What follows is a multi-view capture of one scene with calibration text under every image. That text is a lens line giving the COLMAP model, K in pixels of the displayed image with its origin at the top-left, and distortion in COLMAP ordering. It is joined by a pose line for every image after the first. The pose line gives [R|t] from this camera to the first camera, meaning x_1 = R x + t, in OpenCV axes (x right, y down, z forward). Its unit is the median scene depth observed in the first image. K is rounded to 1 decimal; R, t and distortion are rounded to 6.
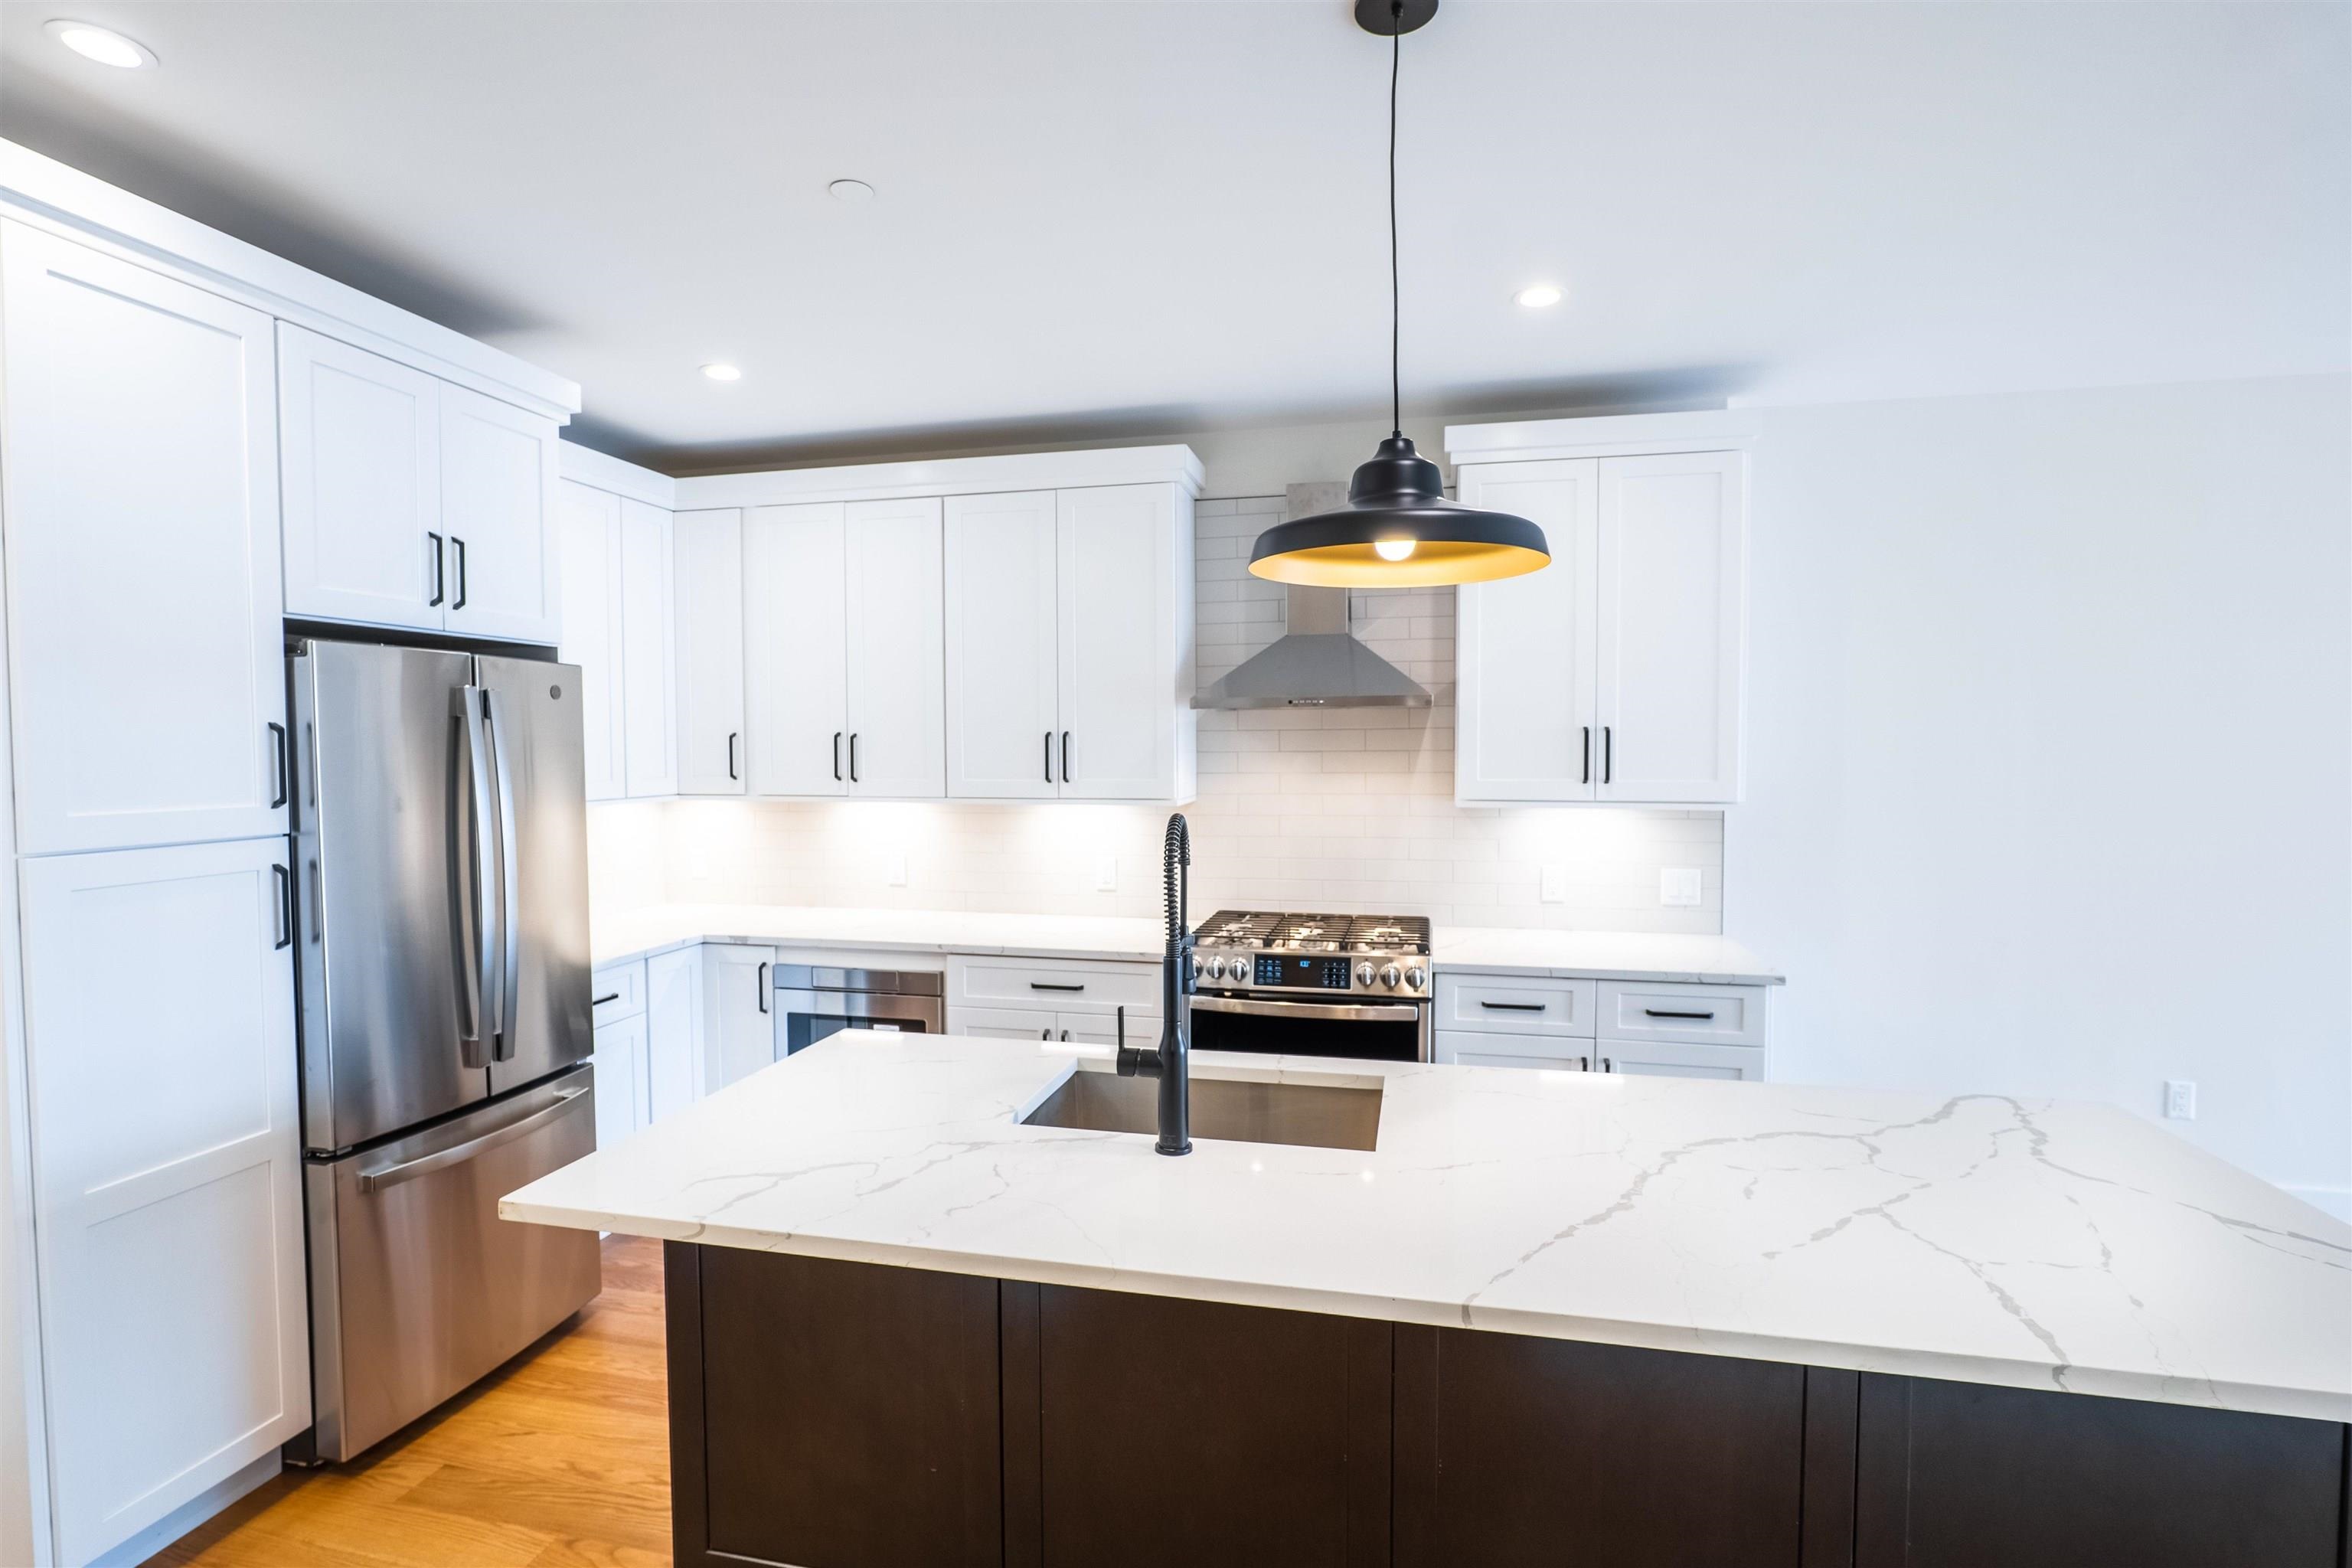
lens RADIAL K [[1152.9, 0, 1159.7], [0, 1152.9, 781.8], [0, 0, 1]] dist [-0.012707, 0.000481]
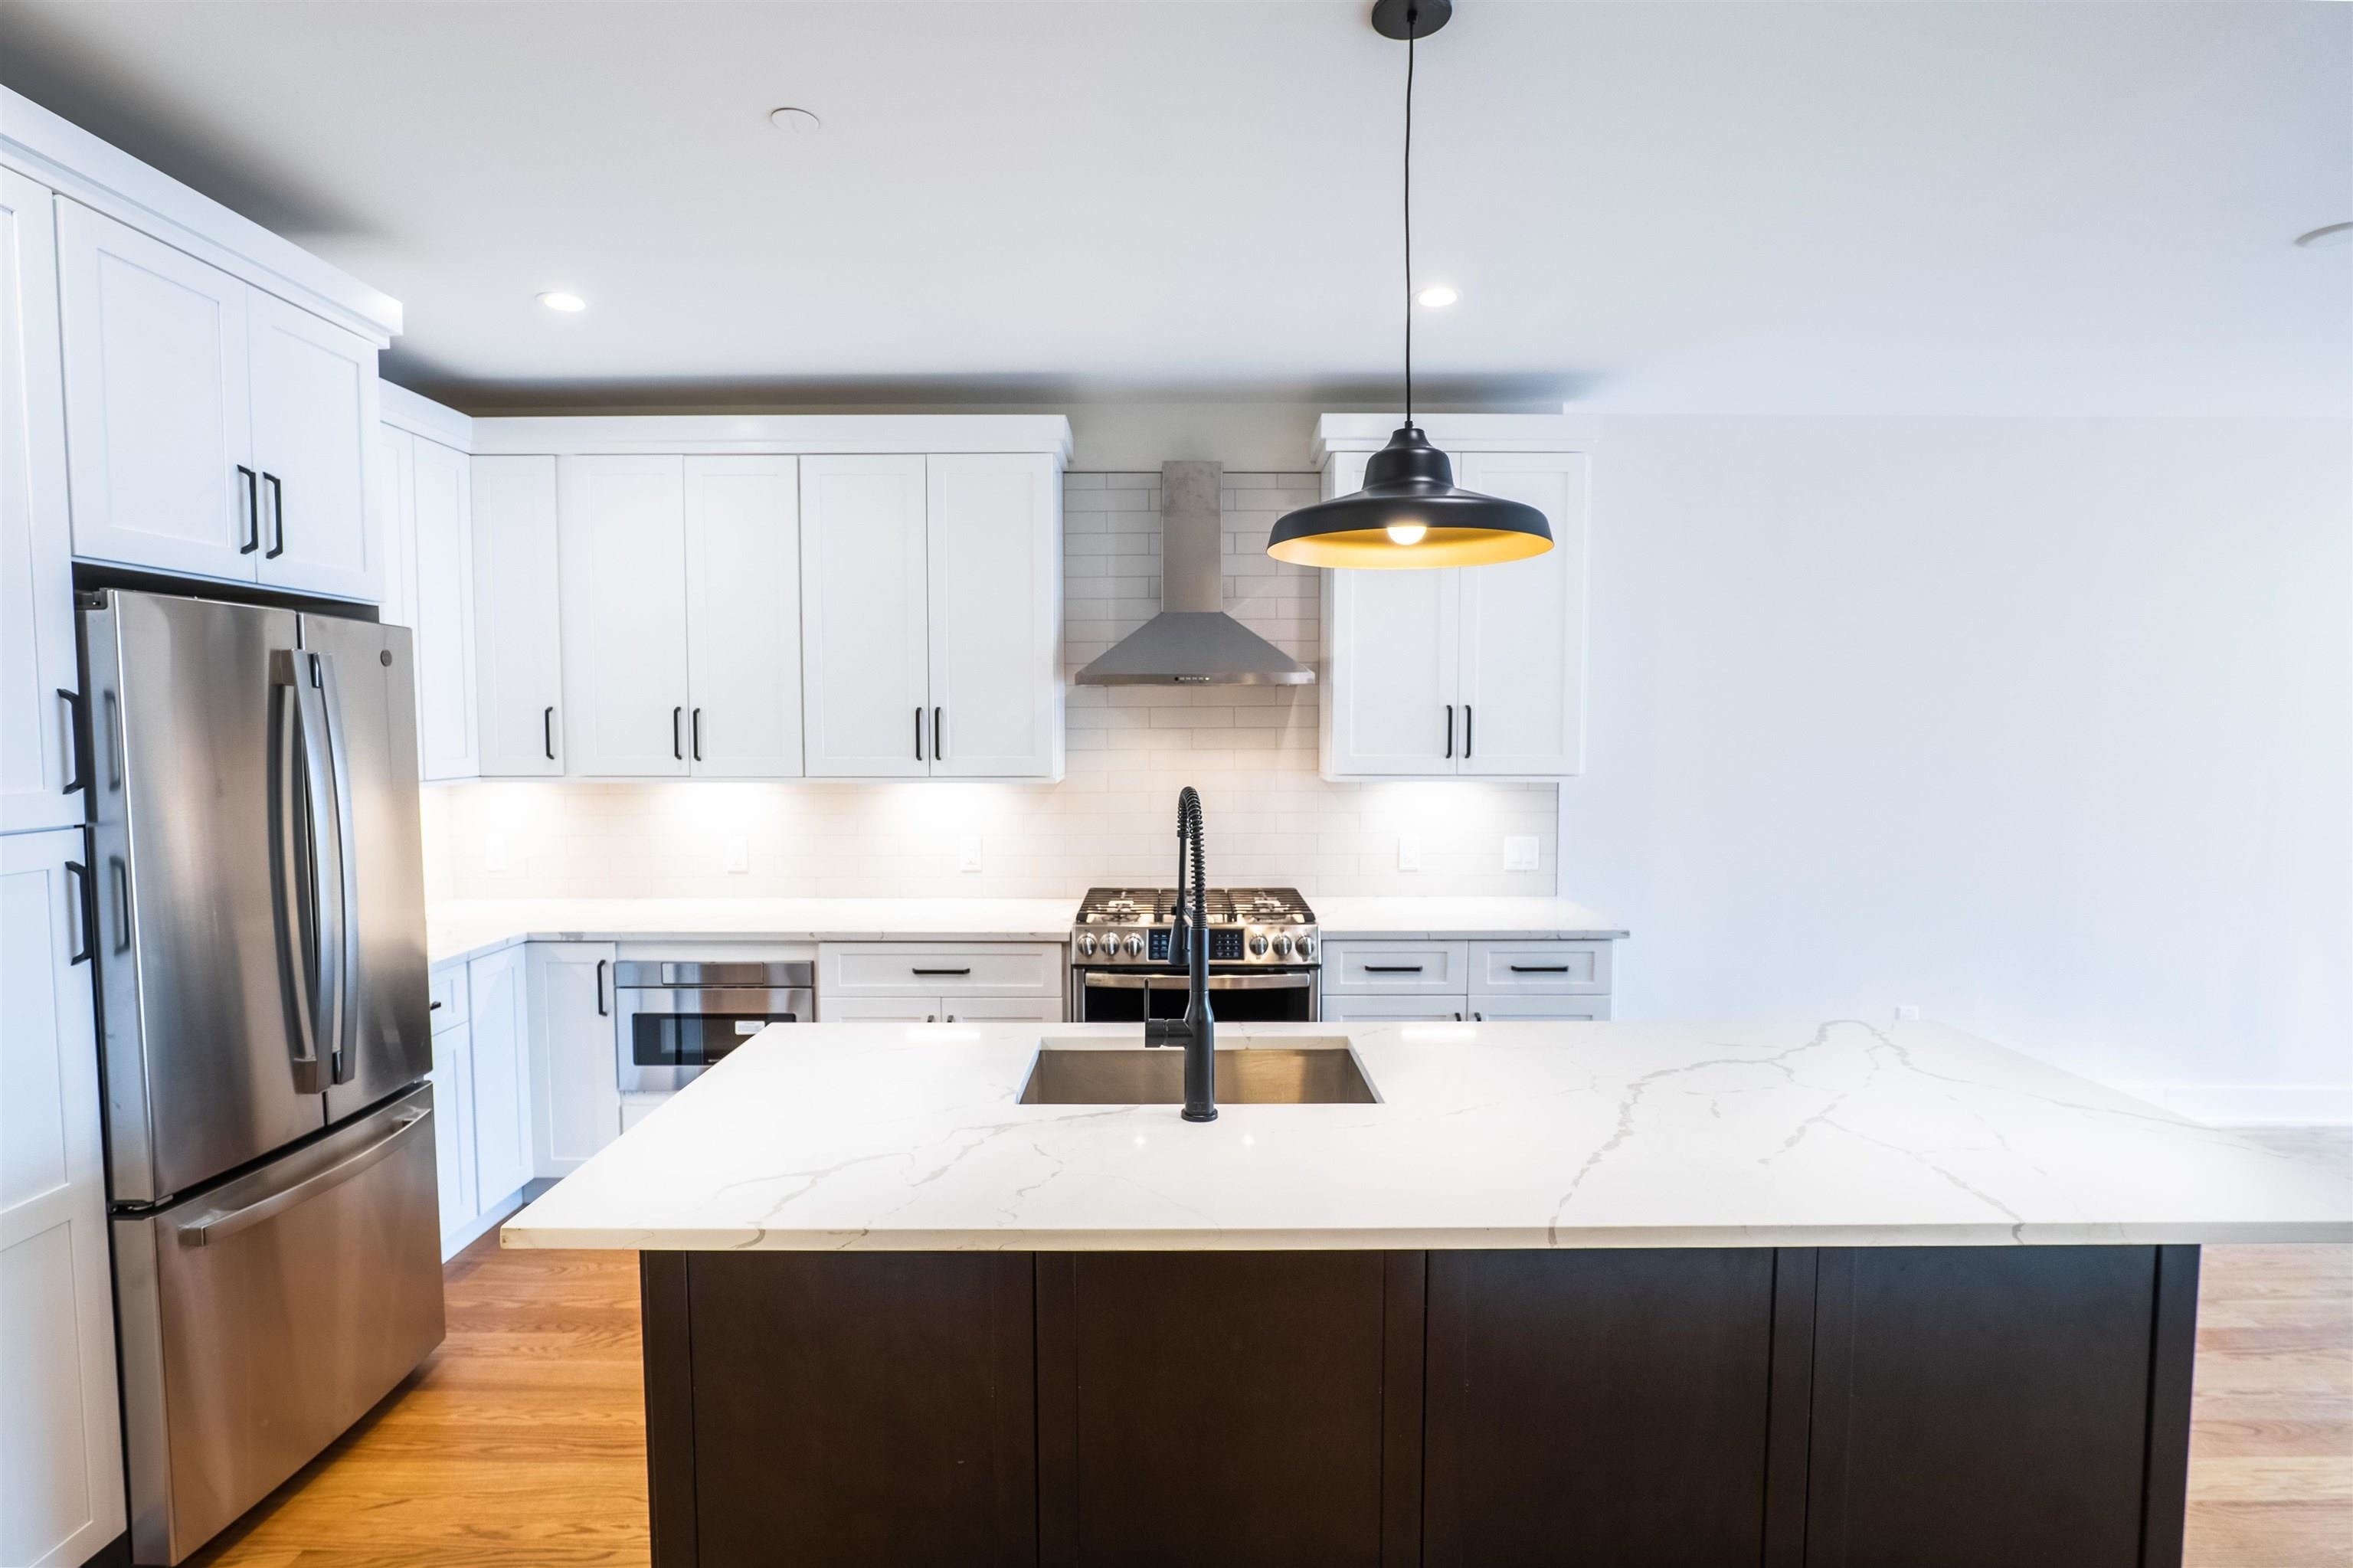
lens RADIAL K [[1174.6, 0, 1176.5], [0, 1174.6, 784.0], [0, 0, 1]] dist [-0.015507, 0.003177]
pose [[0.971694, -0.009756, 0.236043, -0.148703], [0.005249, 0.999792, 0.019715, 0.002868], [-0.236186, -0.017918, 0.971543, 0.001043]]
